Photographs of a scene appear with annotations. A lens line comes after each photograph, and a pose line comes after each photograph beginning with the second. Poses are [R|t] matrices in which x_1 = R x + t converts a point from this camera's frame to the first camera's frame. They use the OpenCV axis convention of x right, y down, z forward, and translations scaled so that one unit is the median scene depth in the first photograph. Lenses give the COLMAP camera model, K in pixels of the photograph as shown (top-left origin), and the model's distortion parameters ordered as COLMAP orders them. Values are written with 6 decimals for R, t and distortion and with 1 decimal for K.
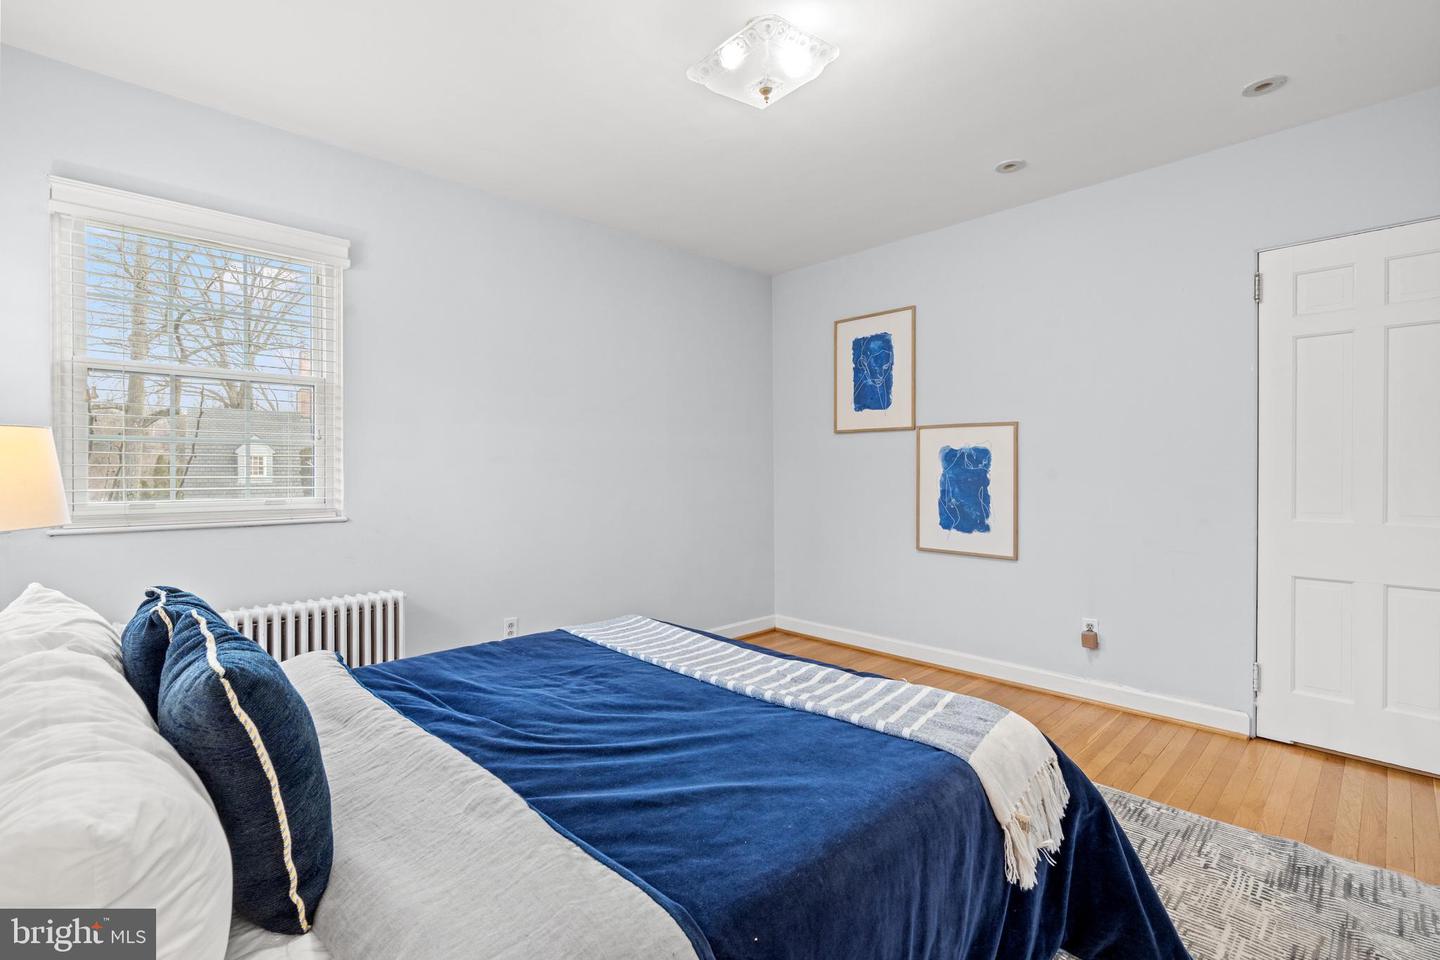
lens RADIAL K [[648.0, 0, 715.1], [0, 648.0, 478.1], [0, 0, 1]] dist [-0.010340, 0.003240]
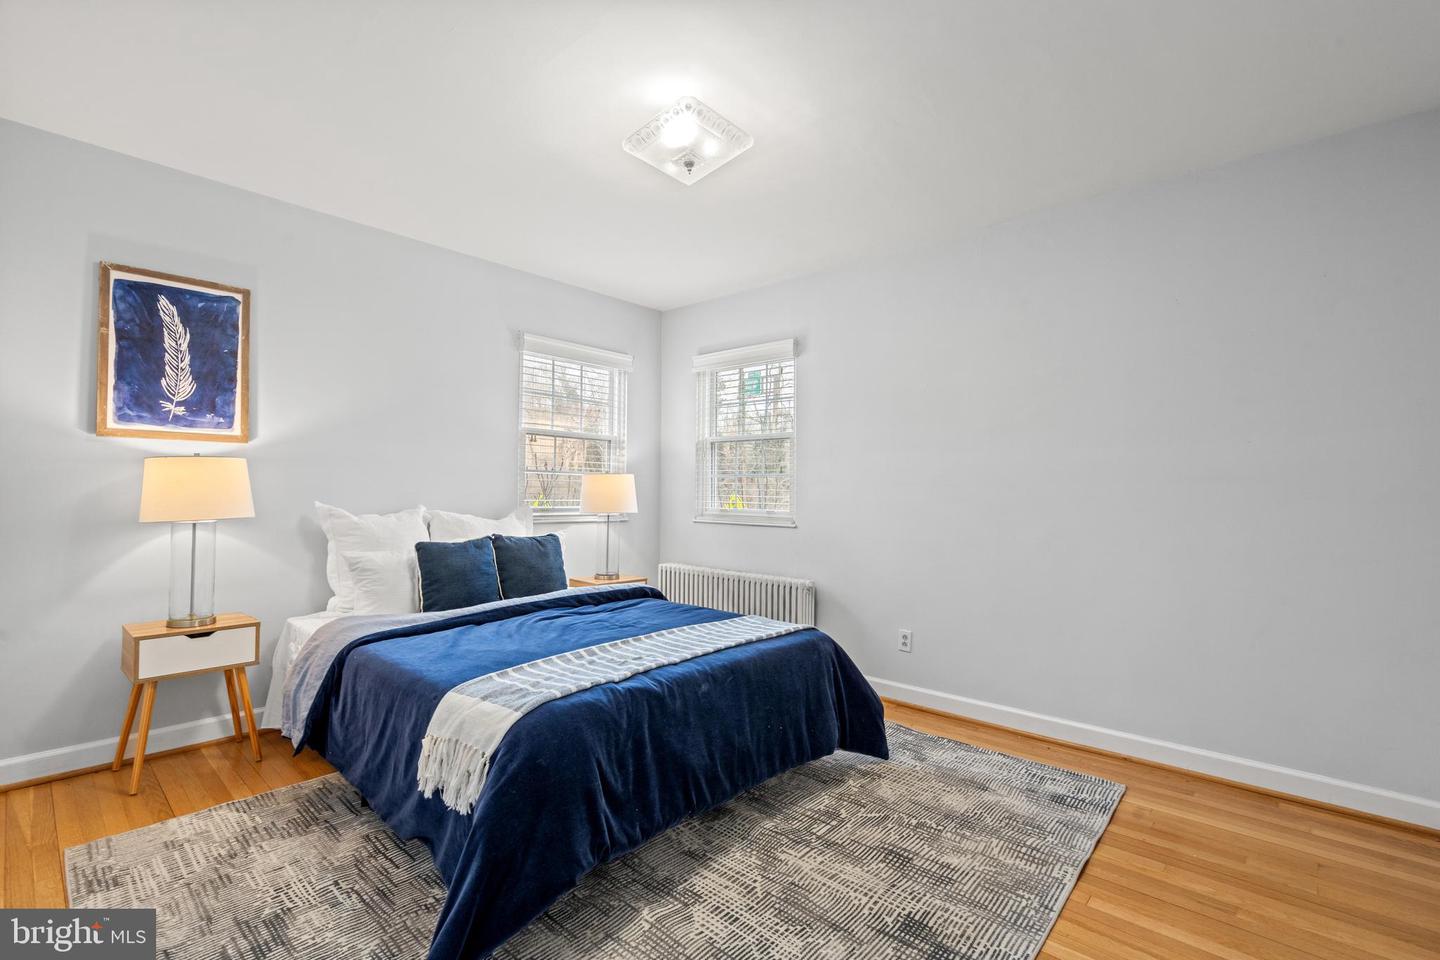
lens RADIAL K [[648.0, 0, 714.5], [0, 648.0, 480.4], [0, 0, 1]] dist [-0.010340, 0.003240]
pose [[0.061192, -0.019410, -0.997937, 1.886550], [-0.007223, 0.999776, -0.019889, -0.019823], [0.998100, 0.008425, 0.061038, 1.577535]]
